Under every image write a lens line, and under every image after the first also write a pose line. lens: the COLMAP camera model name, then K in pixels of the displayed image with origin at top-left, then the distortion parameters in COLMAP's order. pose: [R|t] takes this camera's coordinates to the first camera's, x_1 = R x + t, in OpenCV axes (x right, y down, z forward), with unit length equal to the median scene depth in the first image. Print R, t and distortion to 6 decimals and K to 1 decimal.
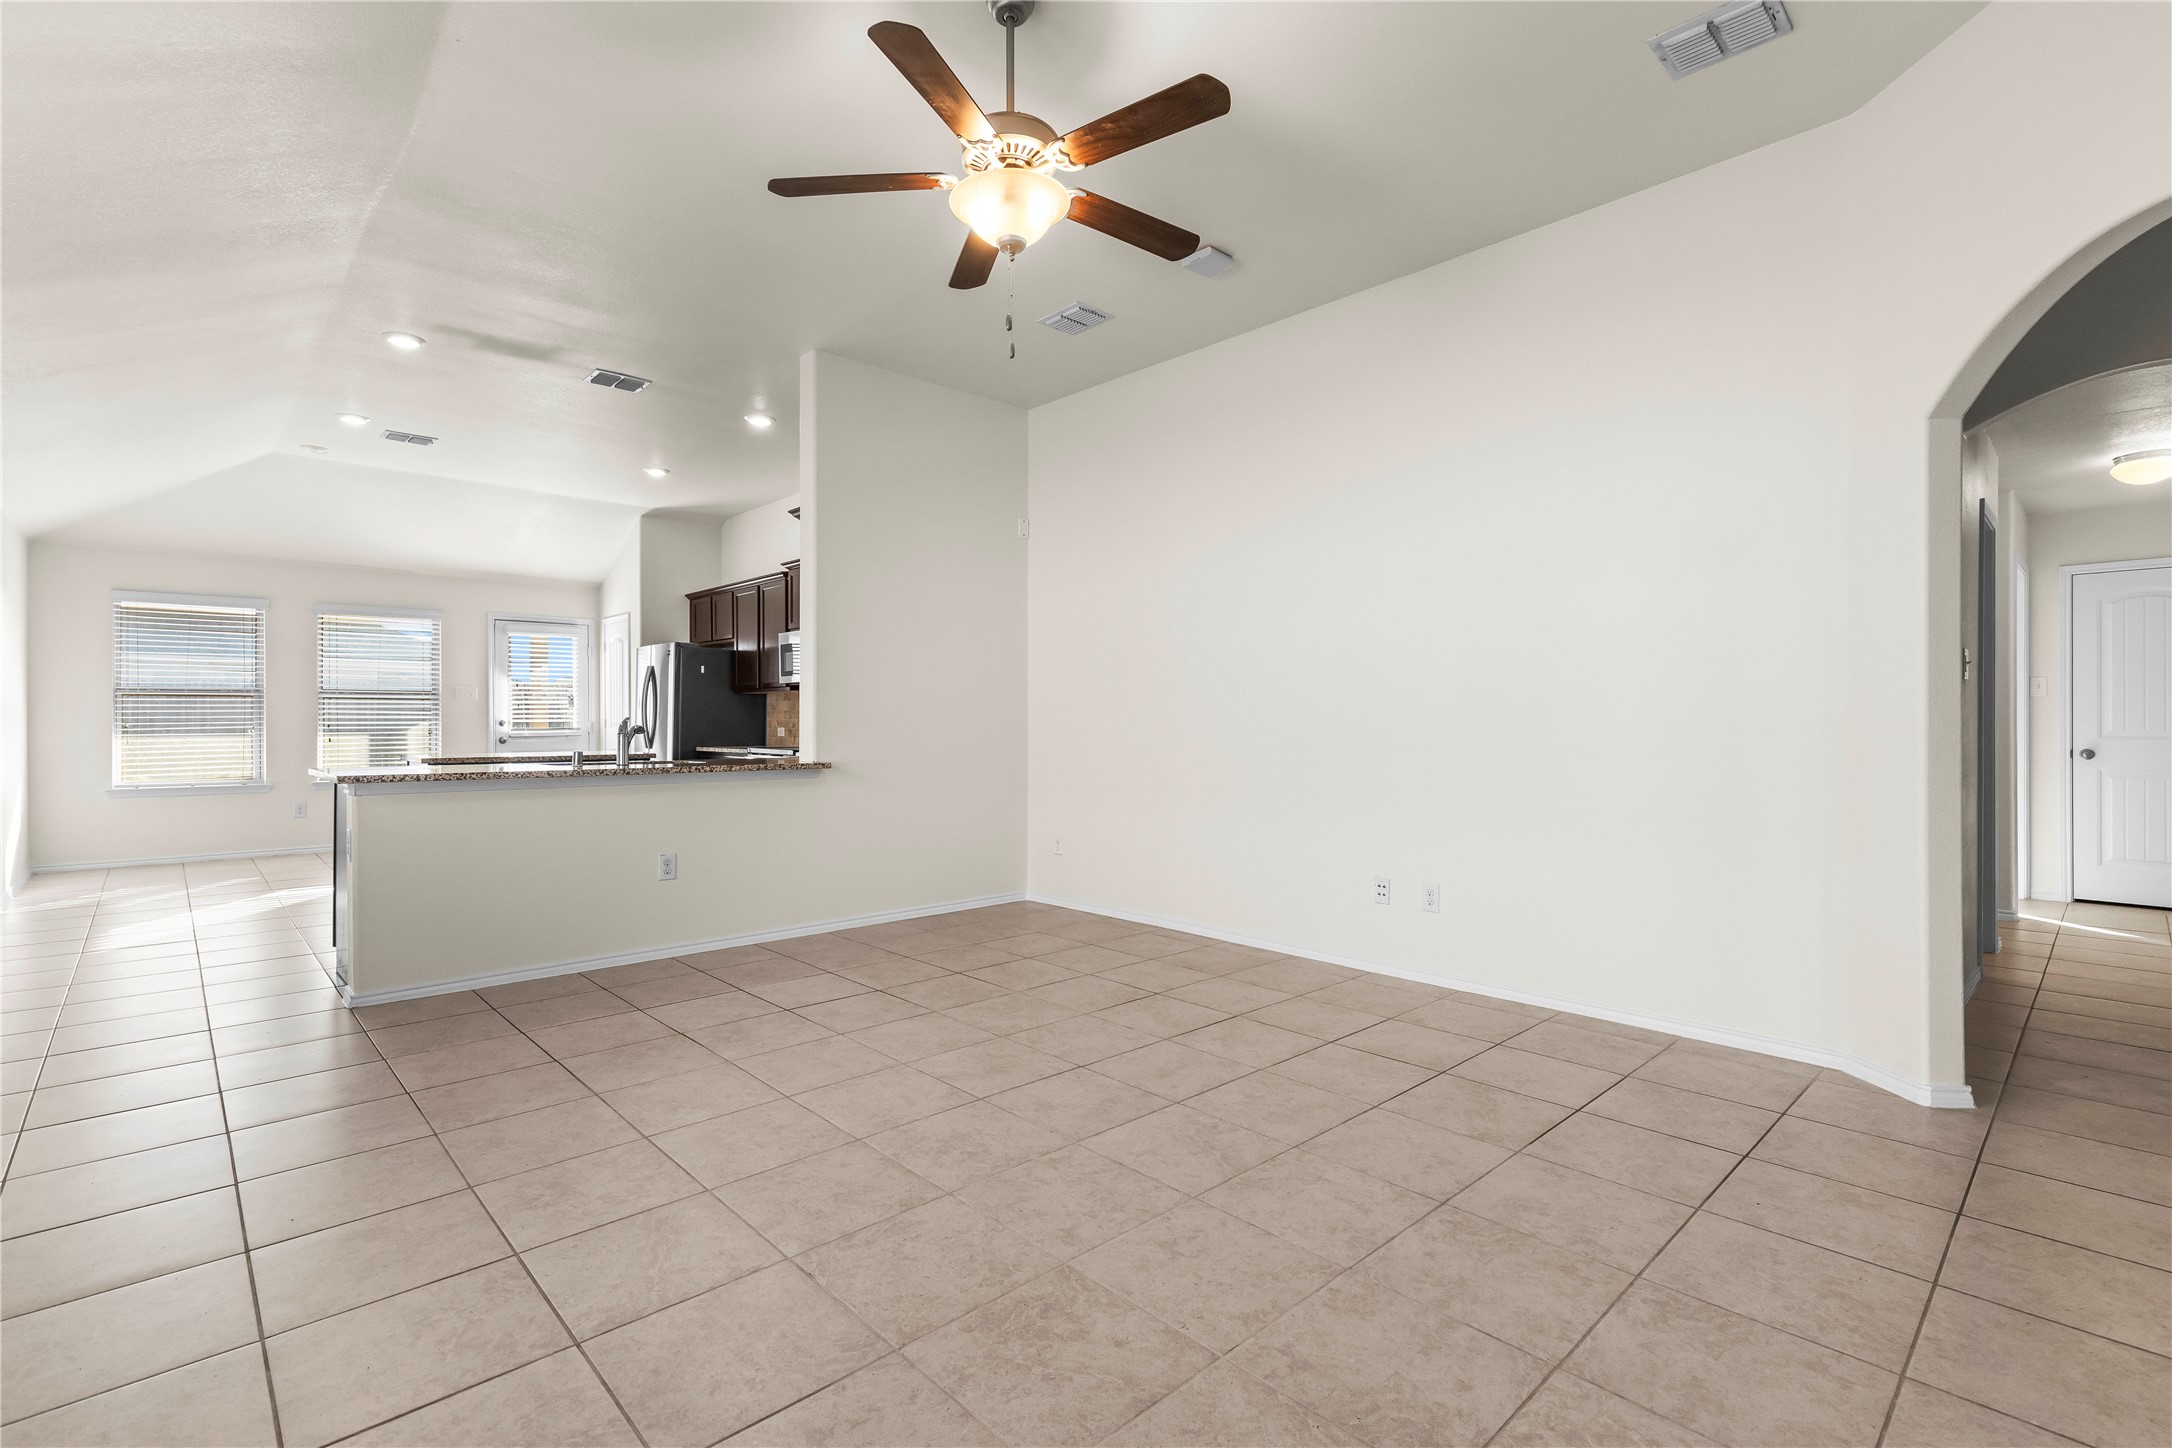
lens RADIAL K [[989.0, 0, 1087.2], [0, 989.0, 716.8], [0, 0, 1]] dist [0.006840, 0.000090]
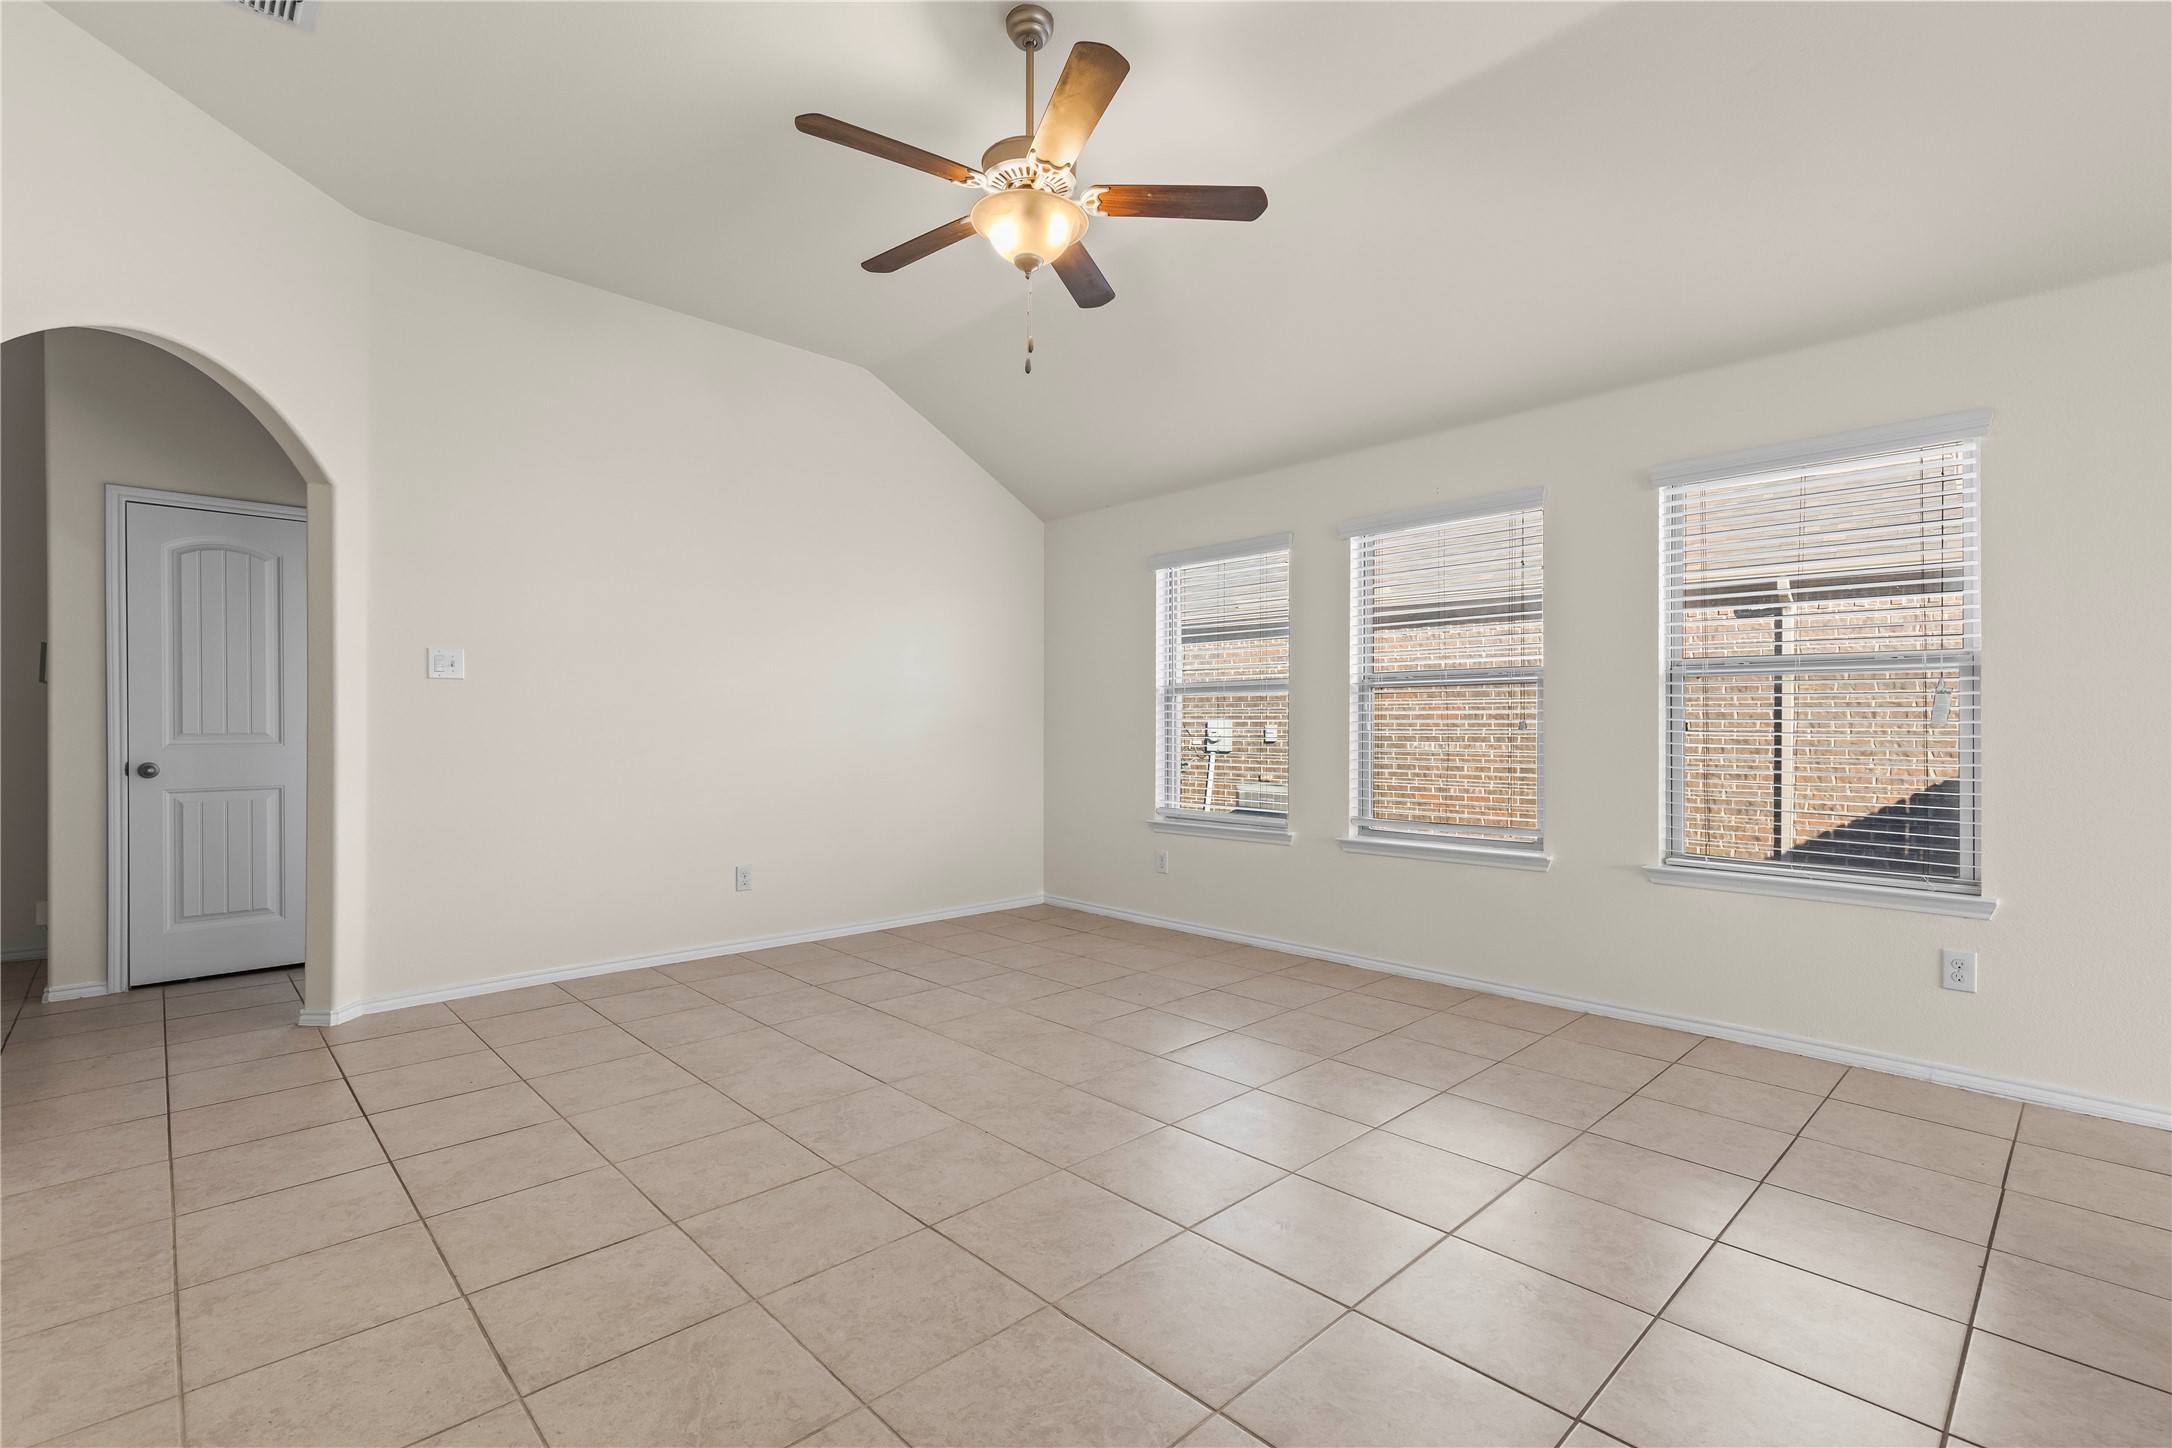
lens RADIAL K [[965.0, 0, 1086.0], [0, 965.0, 724.0], [0, 0, 1]] dist [0.011979, -0.000370]
pose [[-0.999974, -0.004042, -0.005971, -0.126279], [-0.003983, 0.999944, -0.009814, 0.009861], [0.006010, -0.009790, -0.999934, 1.926243]]
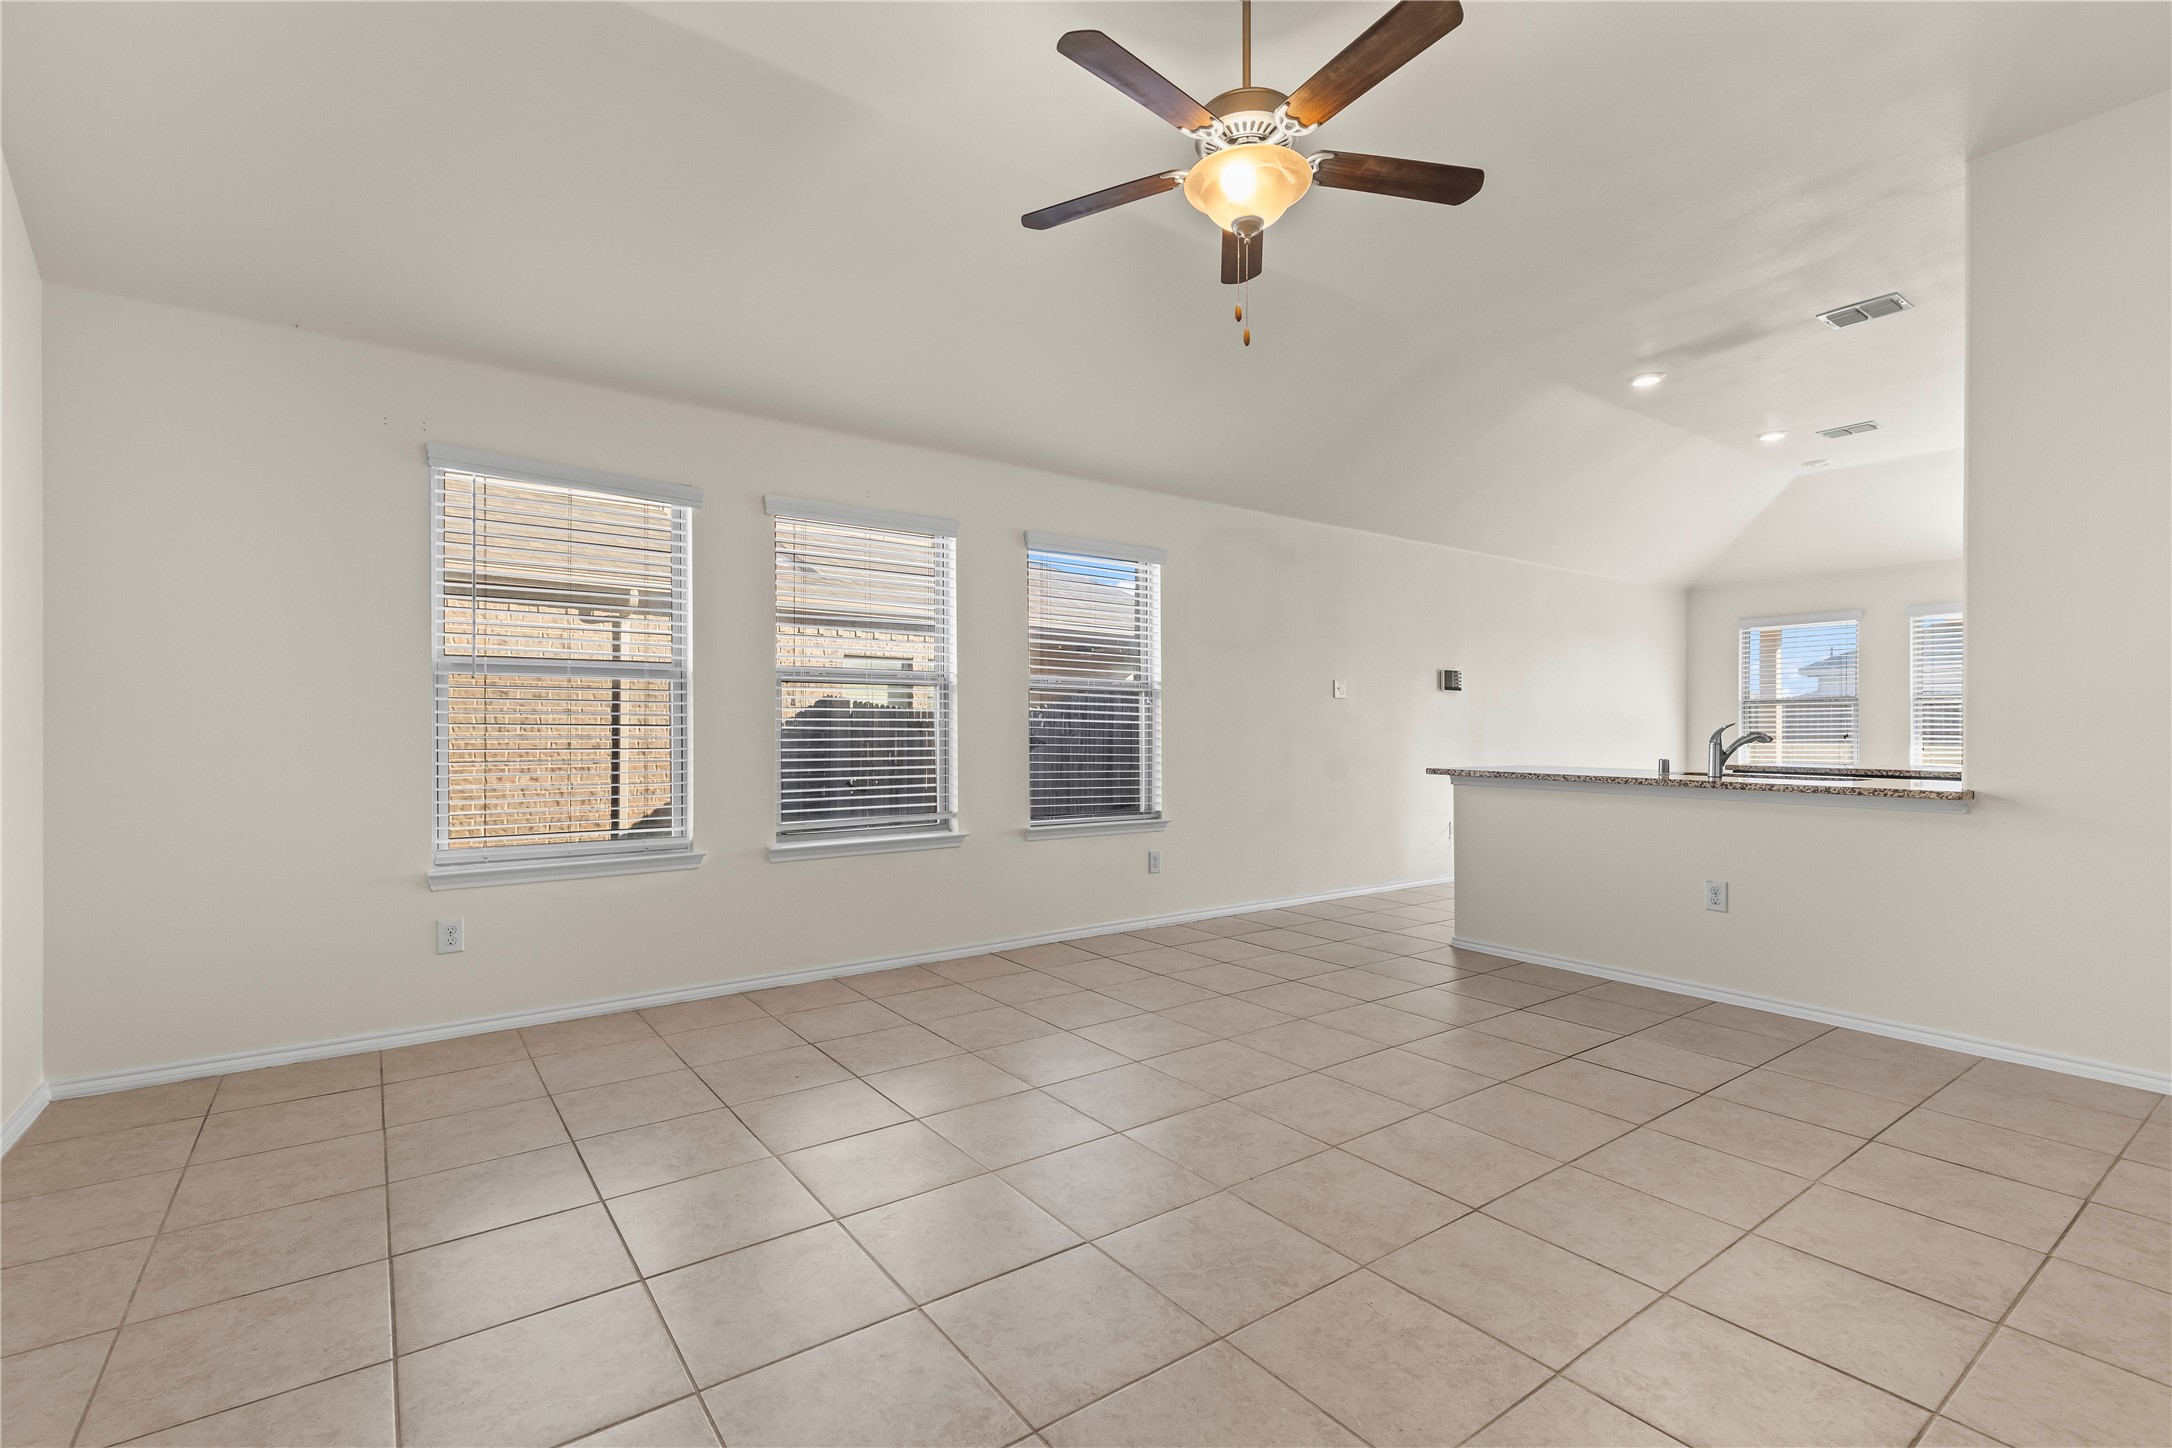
lens RADIAL K [[974.1, 0, 1057.0], [0, 974.1, 730.1], [0, 0, 1]] dist [0.011523, 0.000212]
pose [[-0.140640, 0.001840, -0.990059, 0.846599], [0.002402, 0.999996, 0.001517, 0.004954], [0.990058, -0.002164, -0.140643, 0.916642]]
